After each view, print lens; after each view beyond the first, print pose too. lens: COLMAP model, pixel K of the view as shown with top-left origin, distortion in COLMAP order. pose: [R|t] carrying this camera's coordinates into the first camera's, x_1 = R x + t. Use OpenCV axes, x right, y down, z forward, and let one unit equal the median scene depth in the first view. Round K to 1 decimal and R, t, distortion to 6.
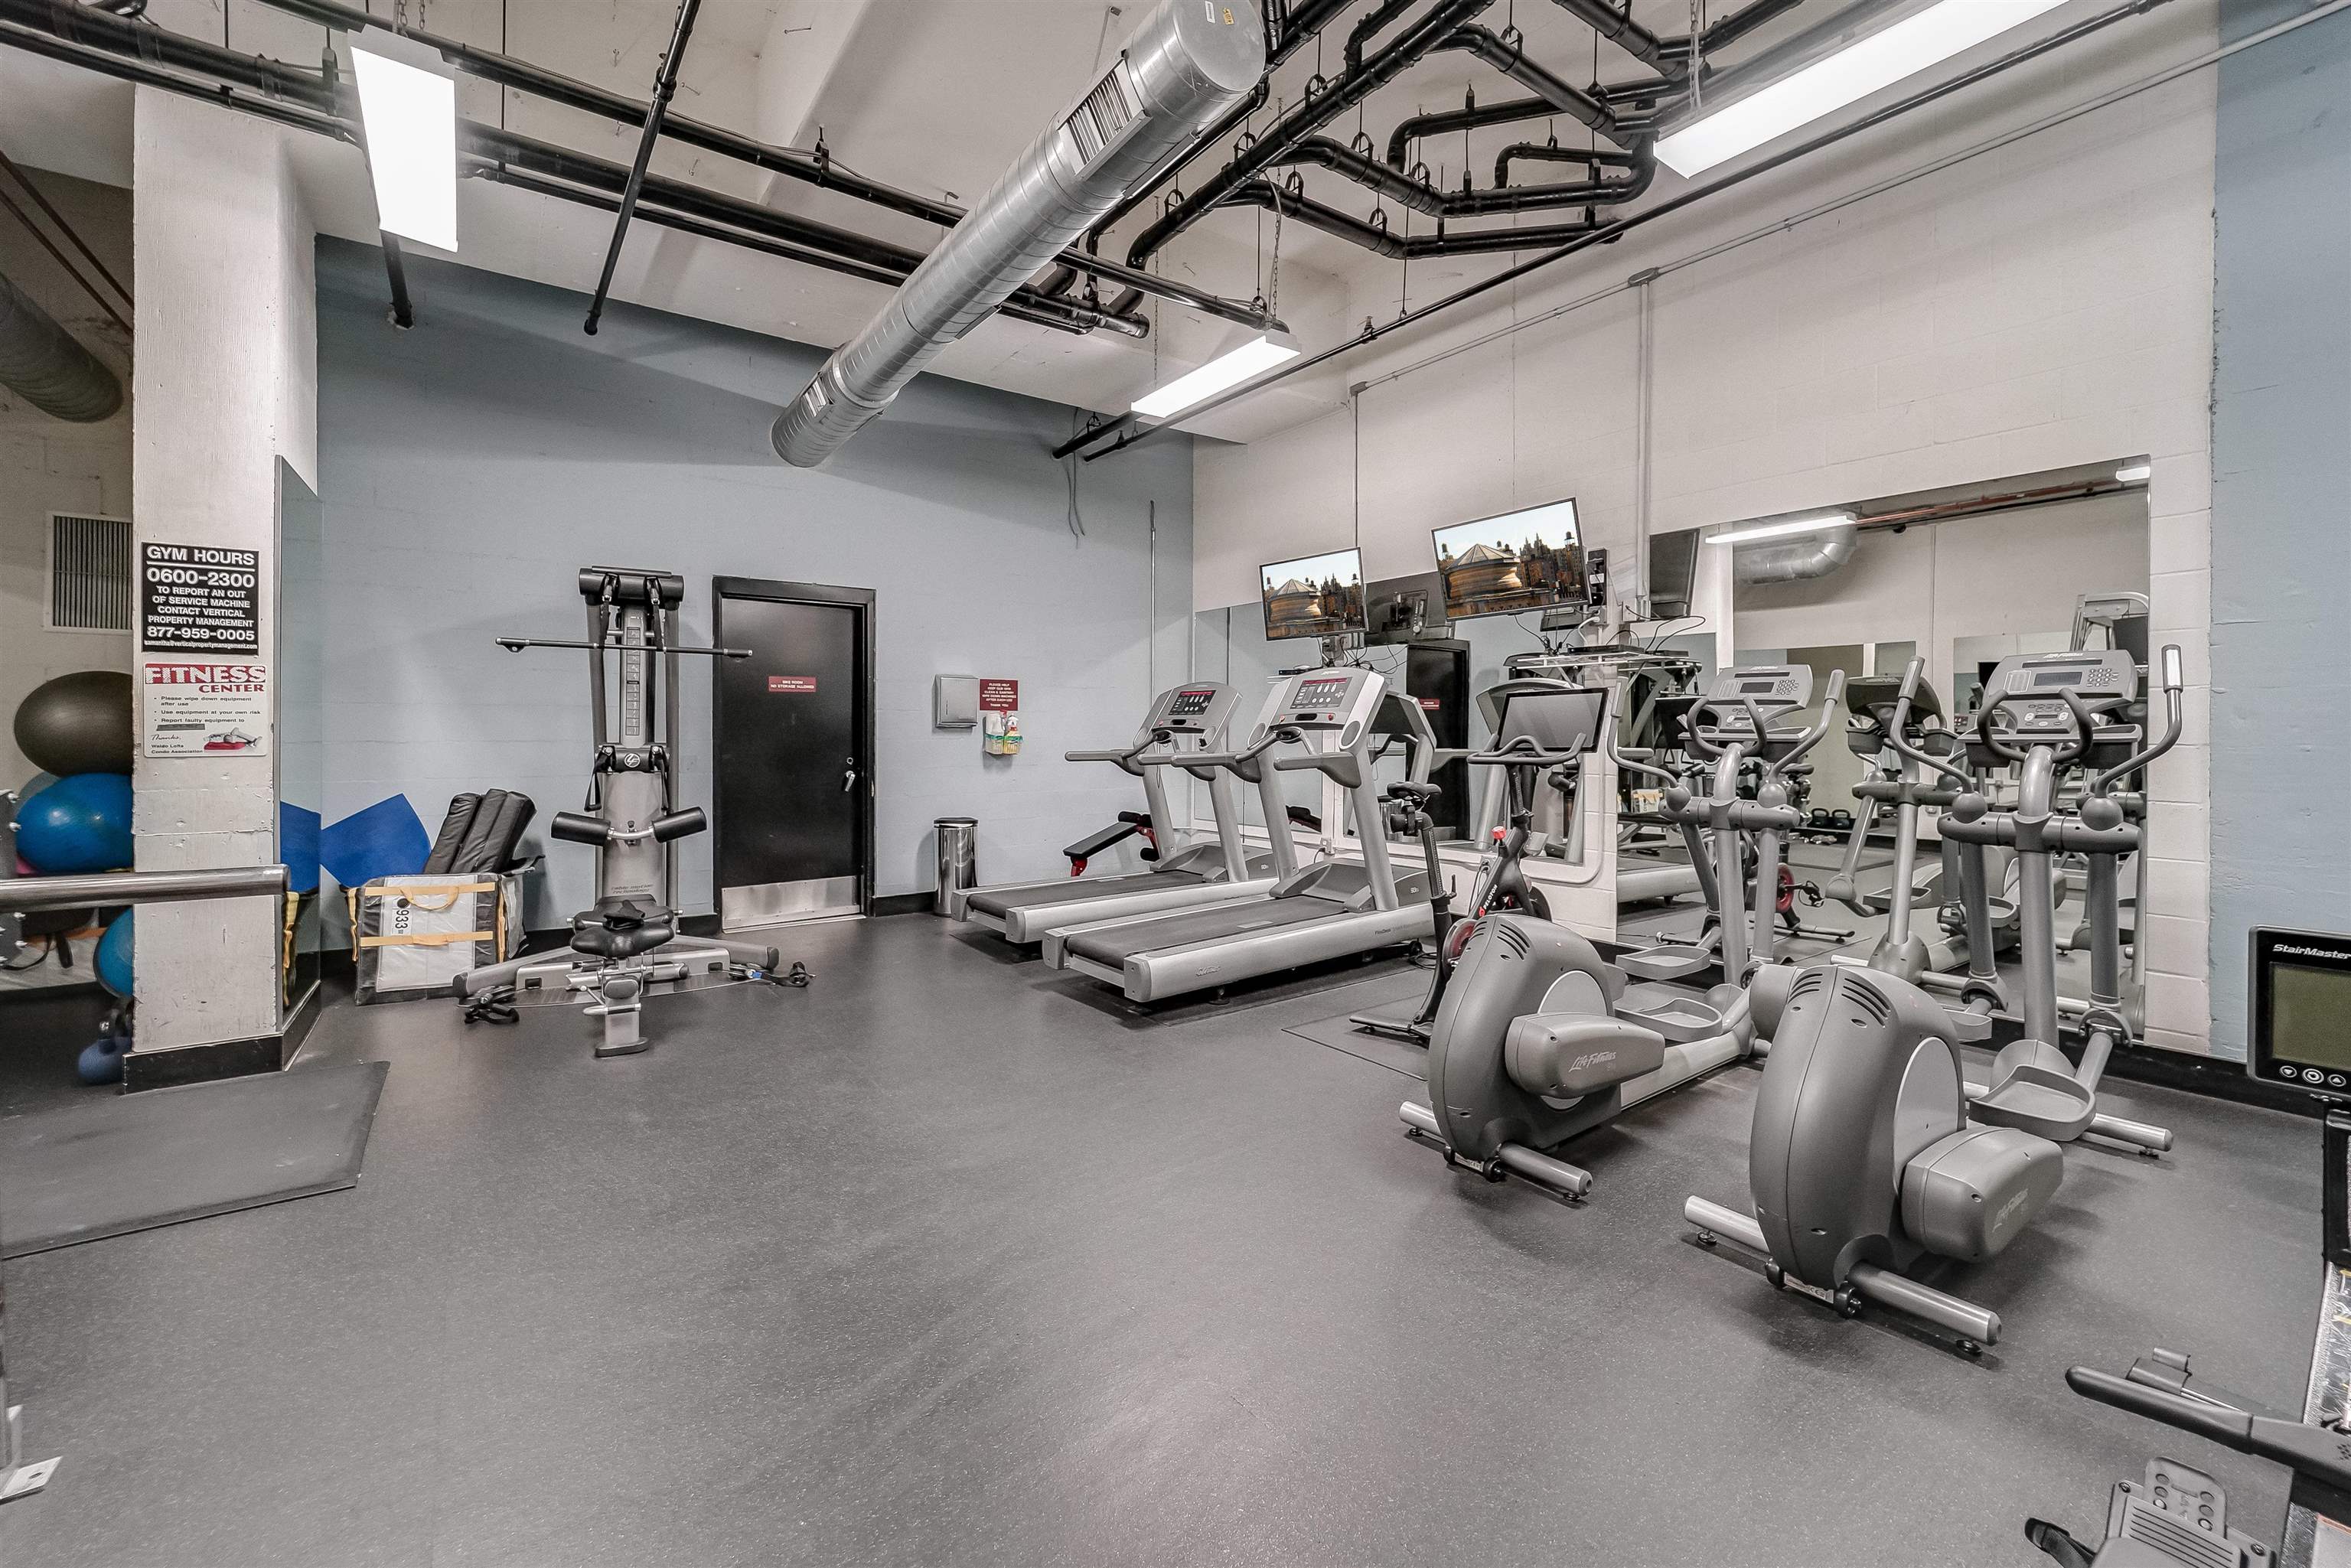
lens RADIAL K [[983.0, 0, 1175.5], [0, 983.0, 743.7], [0, 0, 1]] dist [0.000368, -0.000160]
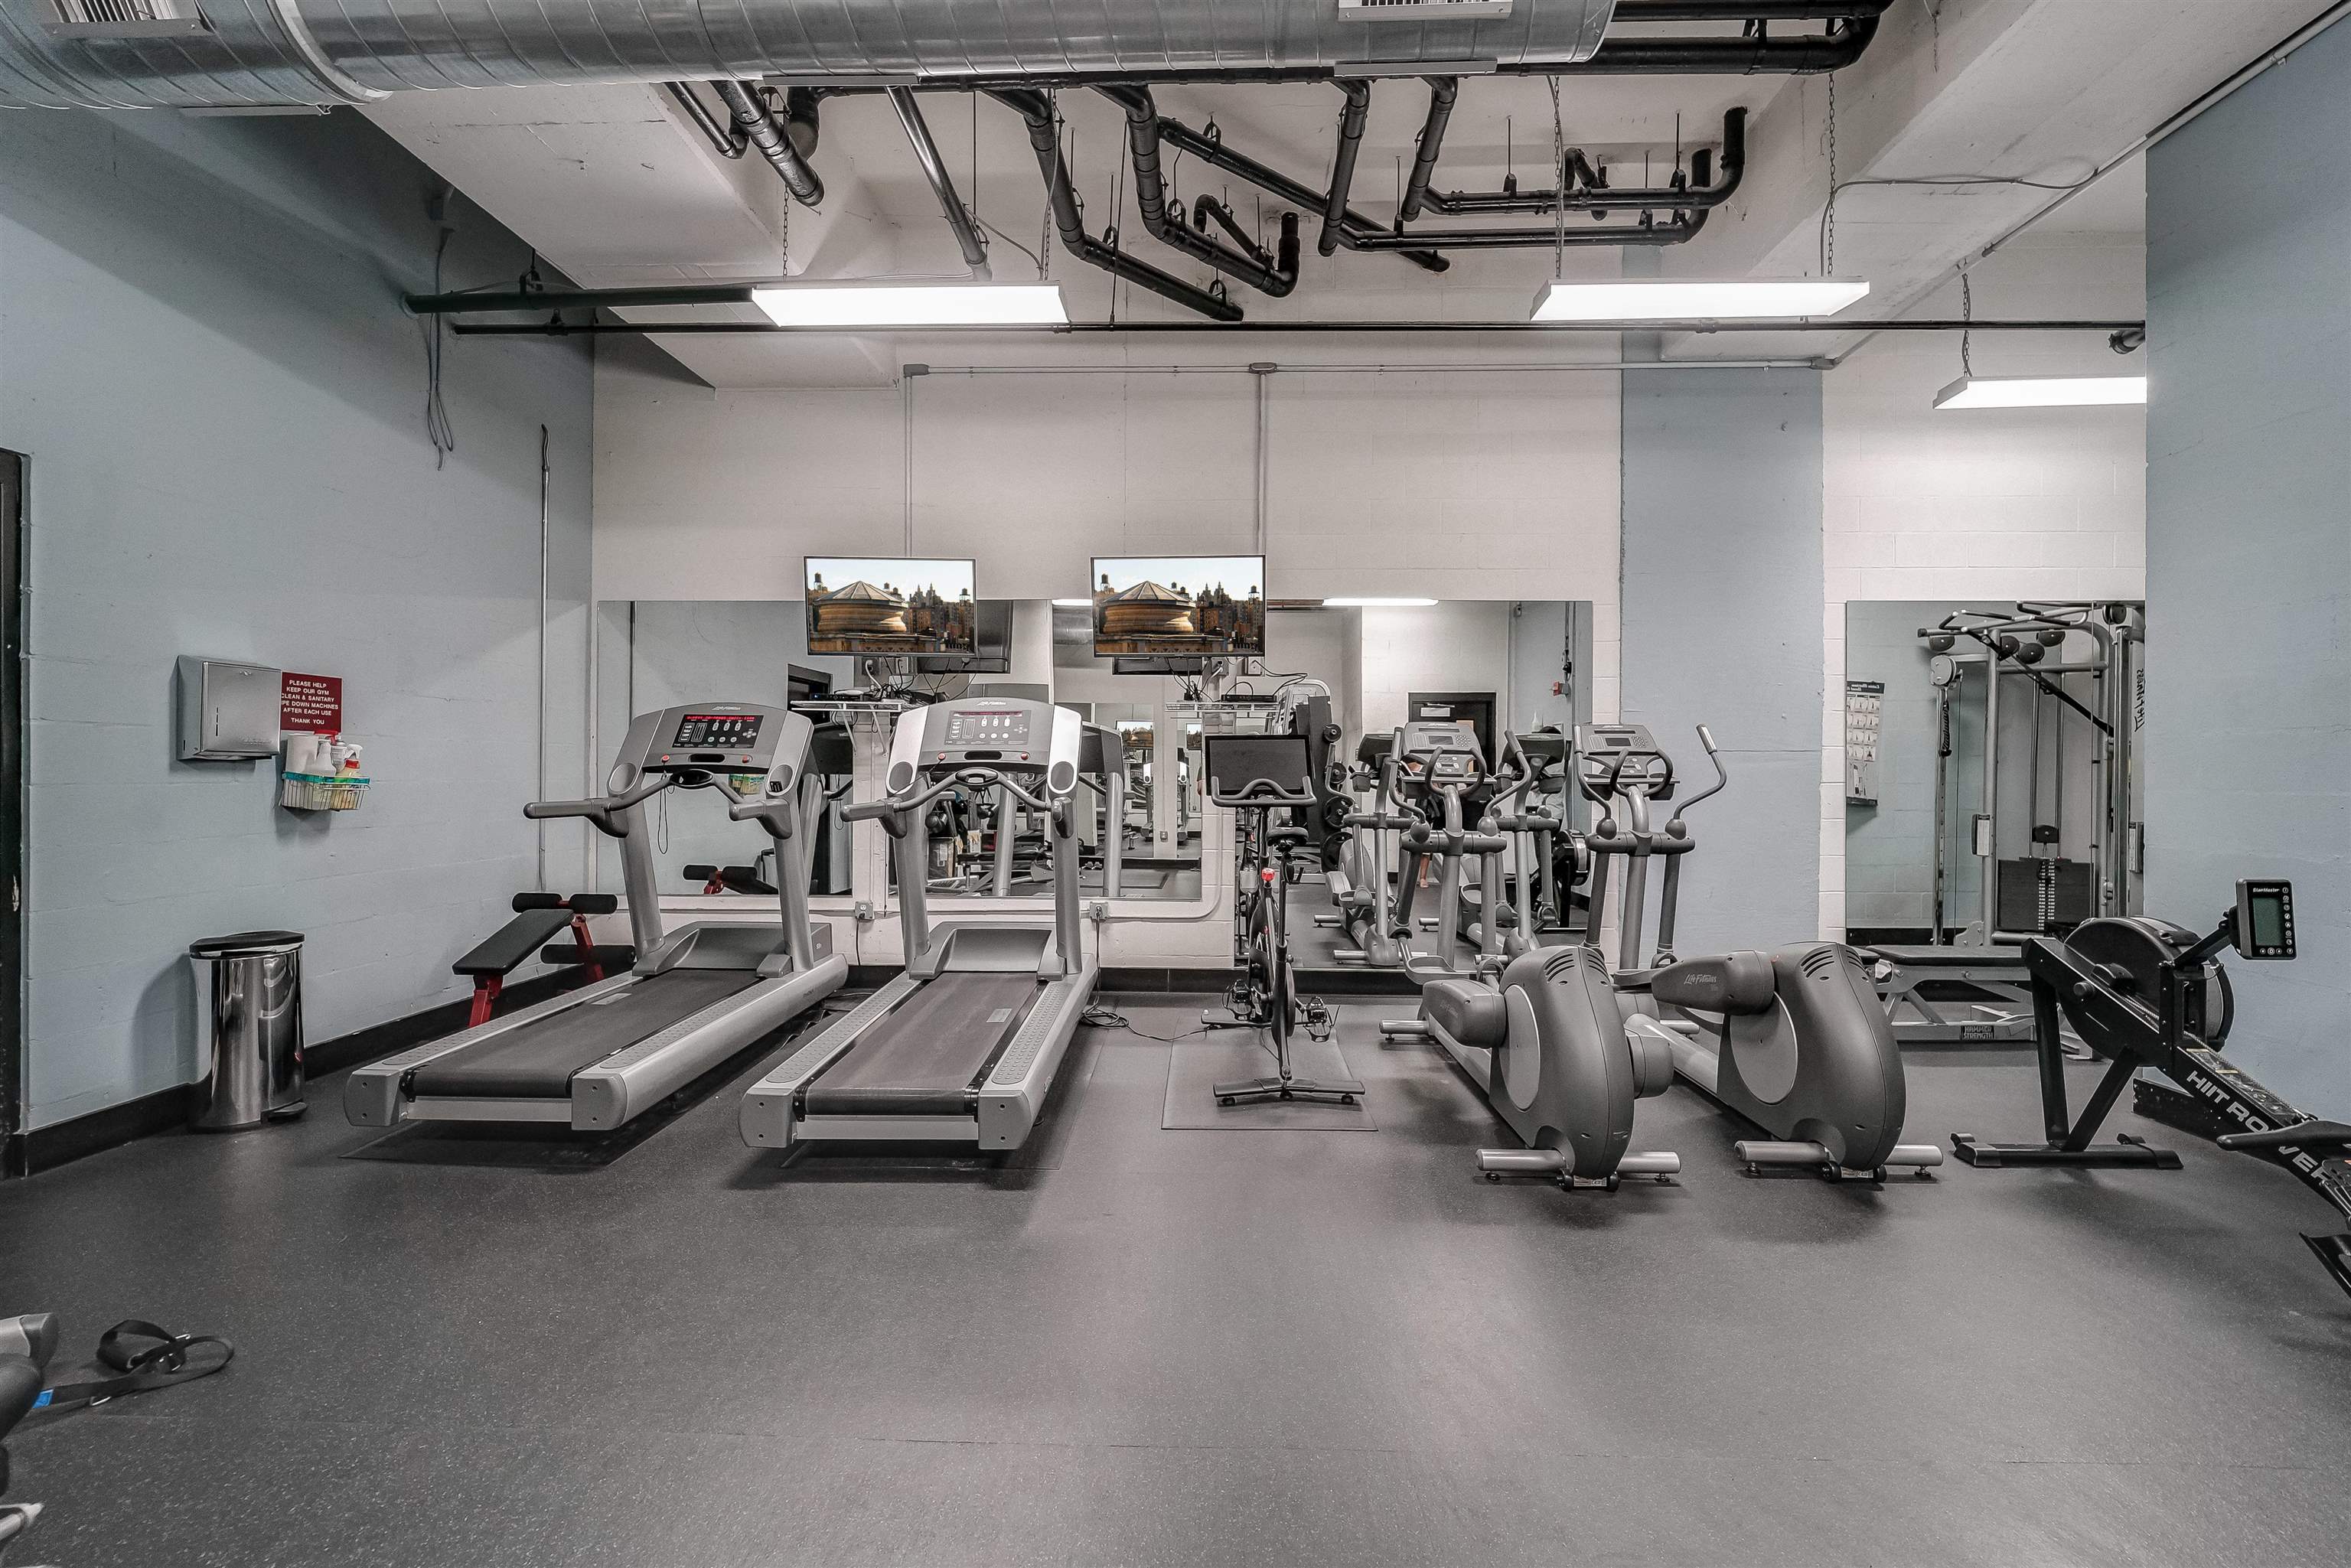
lens RADIAL K [[949.1, 0, 1175.5], [0, 949.1, 784.0], [0, 0, 1]] dist [-0.002210, -0.003106]
pose [[0.605185, -0.007994, 0.796045, -0.333135], [0.003589, 0.999967, 0.007313, -0.006560], [-0.796077, -0.001568, 0.605193, 0.316005]]
